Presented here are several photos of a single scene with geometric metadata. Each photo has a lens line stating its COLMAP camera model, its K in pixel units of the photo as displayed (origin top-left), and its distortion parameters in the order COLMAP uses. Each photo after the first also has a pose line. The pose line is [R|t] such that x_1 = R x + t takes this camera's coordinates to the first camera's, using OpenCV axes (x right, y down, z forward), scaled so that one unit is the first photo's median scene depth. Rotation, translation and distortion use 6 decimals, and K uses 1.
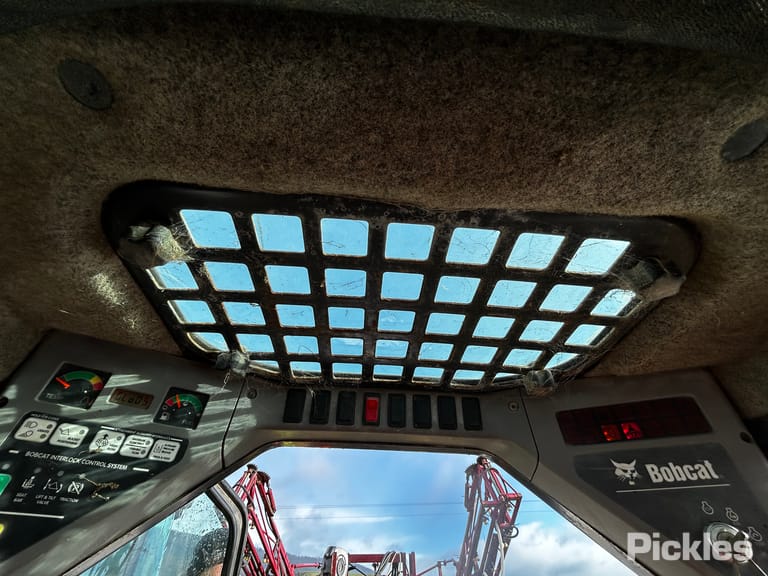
lens RADIAL K [[308.4, 0, 384.0], [0, 308.4, 288.0], [0, 0, 1]] dist [0.000133, -0.000961]
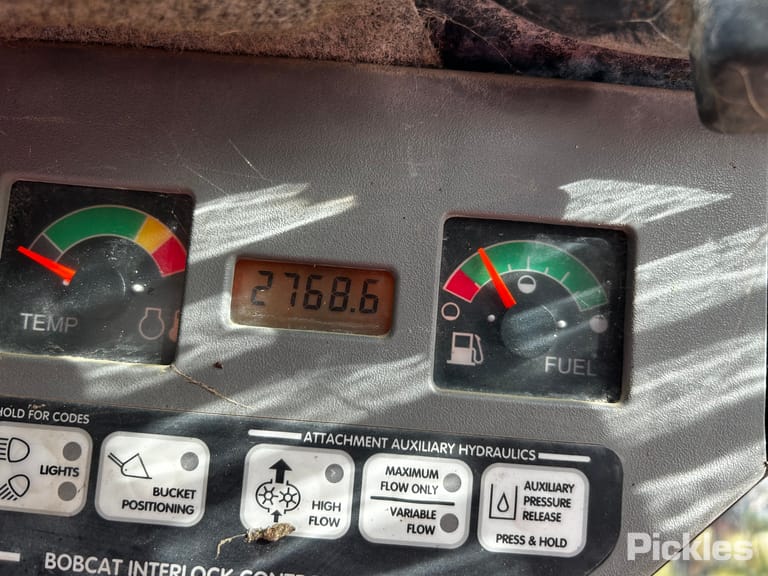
lens RADIAL K [[582.0, 0, 384.0], [0, 582.0, 288.0], [0, 0, 1]] dist [-0.003969, -0.063713]
pose [[0.868904, -0.069192, -0.490121, -0.600654], [0.294094, 0.868622, 0.398753, 0.218853], [0.398140, -0.490620, 0.775098, 0.736945]]
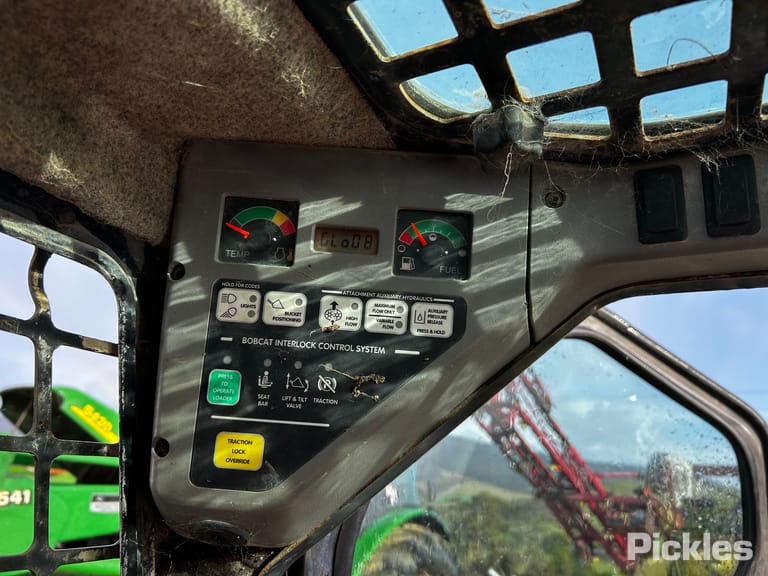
lens RADIAL K [[578.8, 0, 384.4], [0, 578.8, 292.8], [0, 0, 1]] dist [0.059982, -0.062613]
pose [[0.864954, -0.107240, -0.490259, -0.291401], [0.304882, 0.888249, 0.343599, 0.122037], [0.398624, -0.446669, 0.800991, 0.194863]]
